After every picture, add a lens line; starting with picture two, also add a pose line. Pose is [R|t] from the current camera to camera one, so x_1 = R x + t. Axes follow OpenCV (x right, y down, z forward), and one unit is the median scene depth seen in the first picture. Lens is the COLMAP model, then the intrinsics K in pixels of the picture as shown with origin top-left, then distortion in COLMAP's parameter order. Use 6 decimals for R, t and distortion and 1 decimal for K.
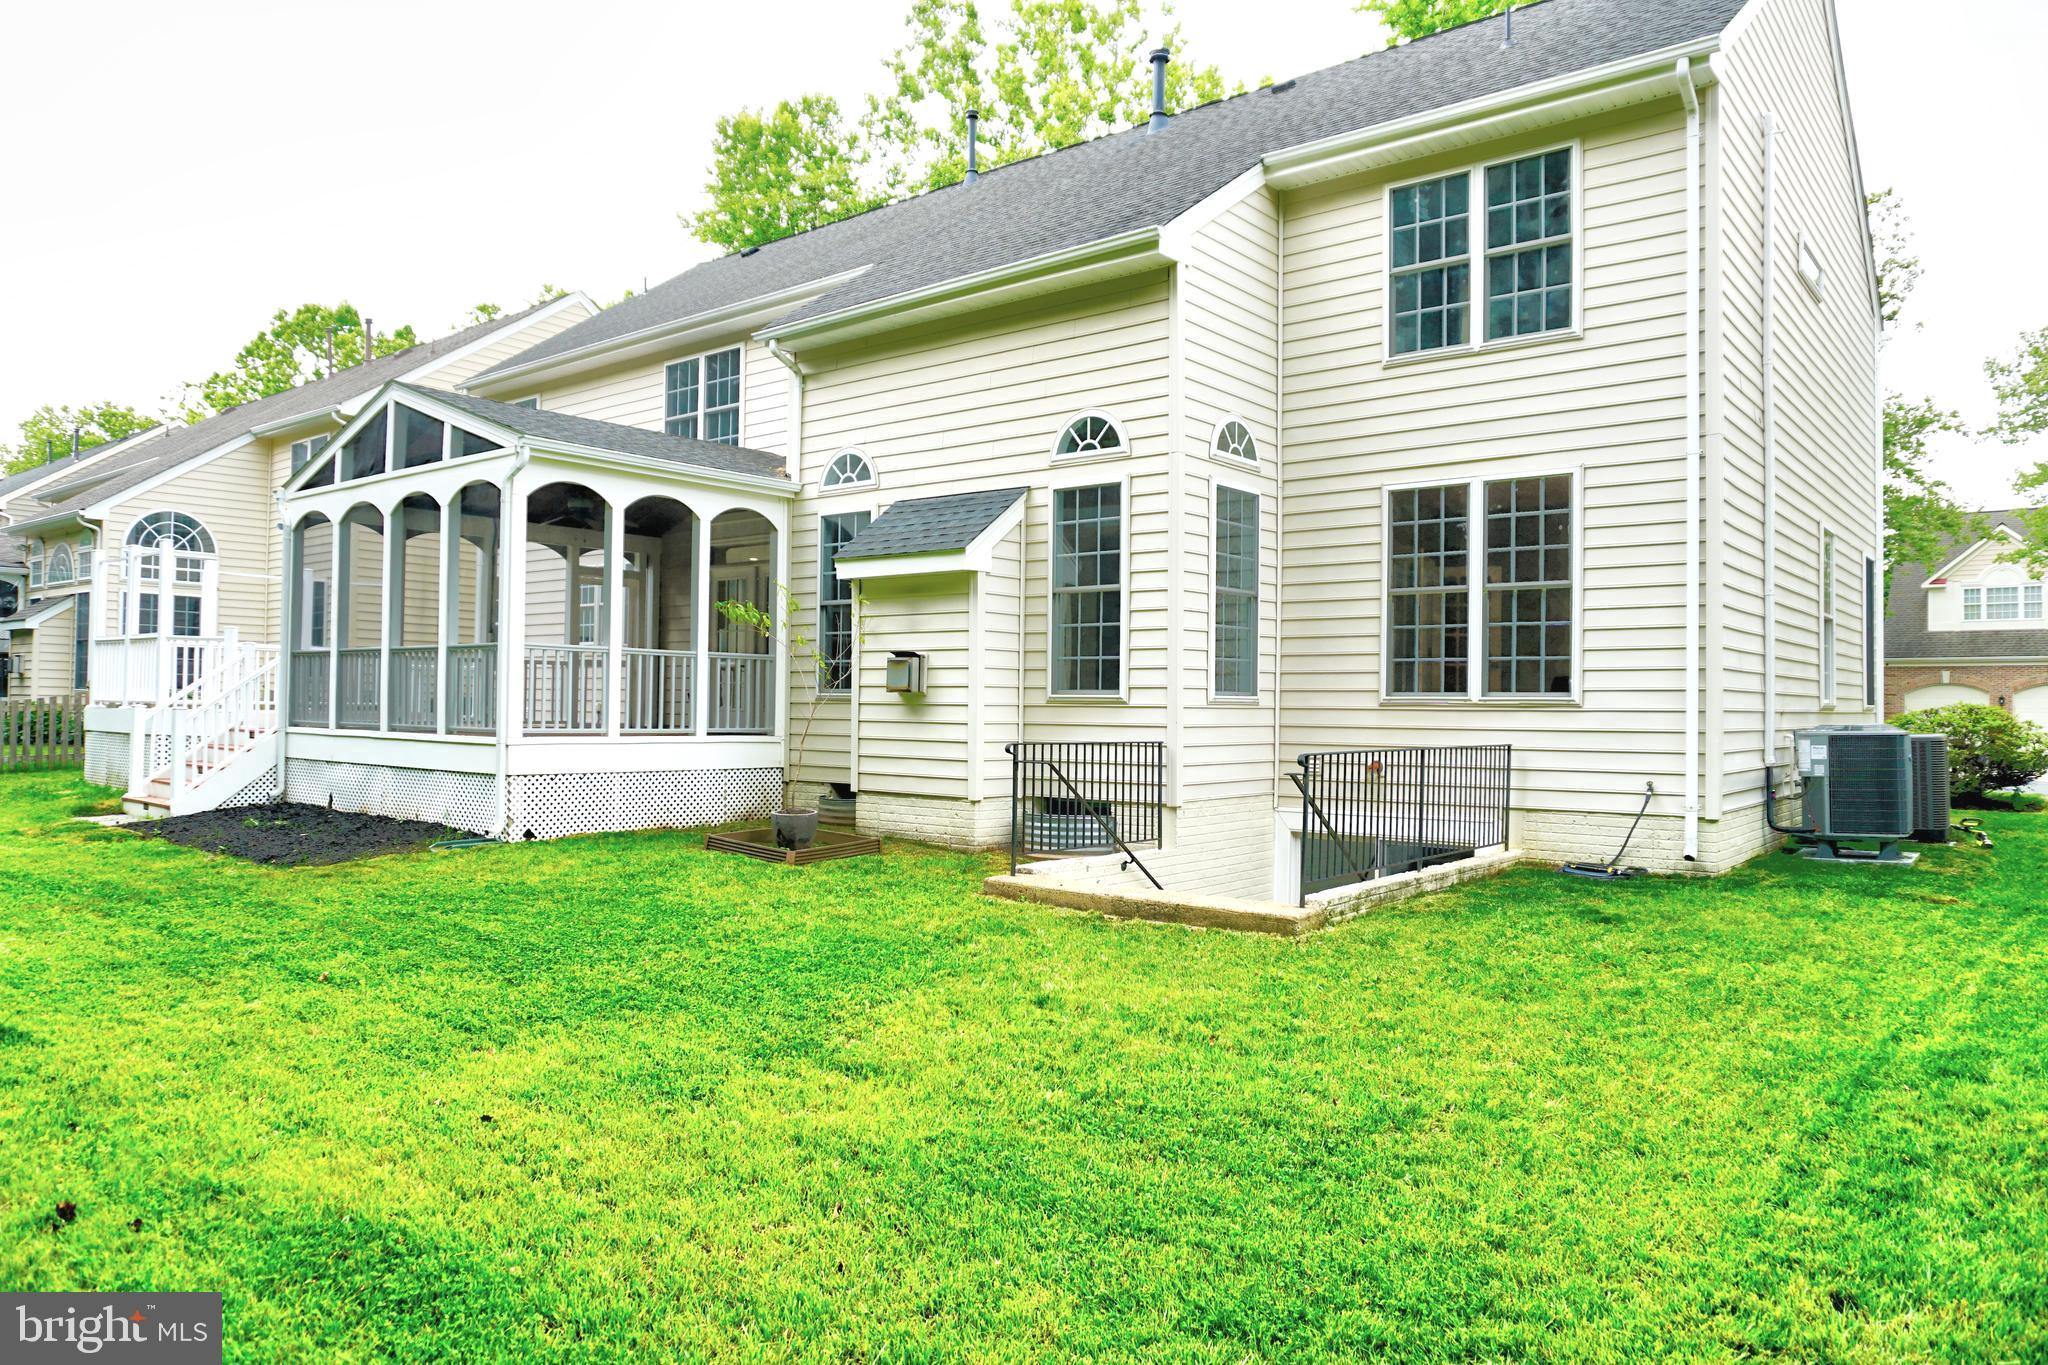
lens RADIAL K [[1365.7, 0, 1024.0], [0, 1365.7, 682.5], [0, 0, 1]] dist [-0.104956, -0.000535]
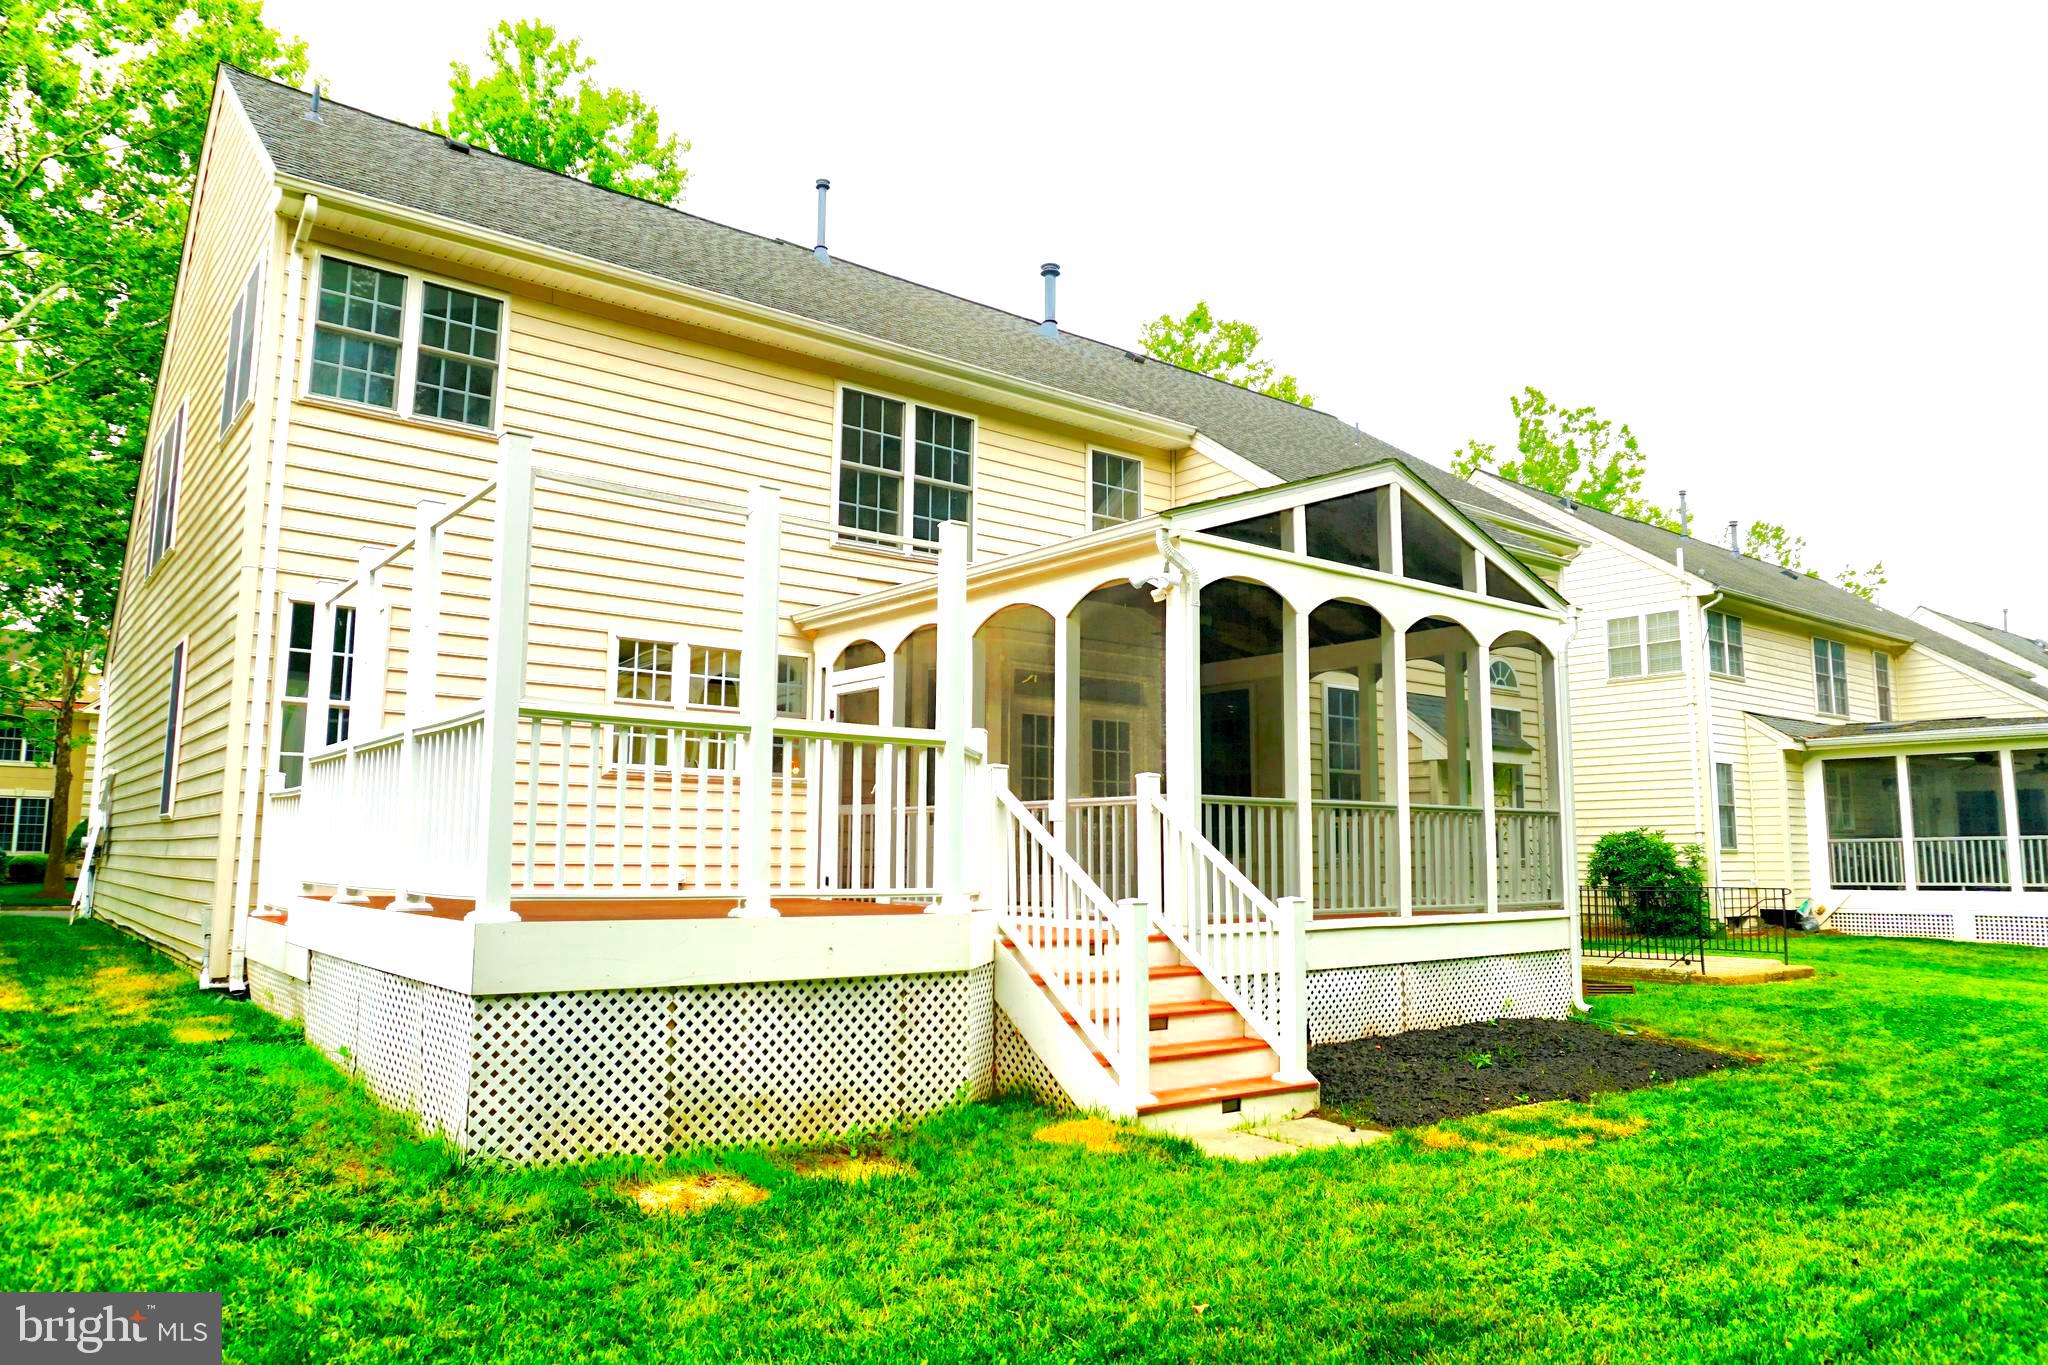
lens RADIAL K [[1365.7, 0, 1024.0], [0, 1365.7, 682.5], [0, 0, 1]] dist [-0.104956, -0.000535]
pose [[0.210053, 0.119955, 0.970303, -0.948509], [-0.021966, 0.992773, -0.117977, 0.000545], [-0.977443, 0.003468, 0.211169, 0.782261]]
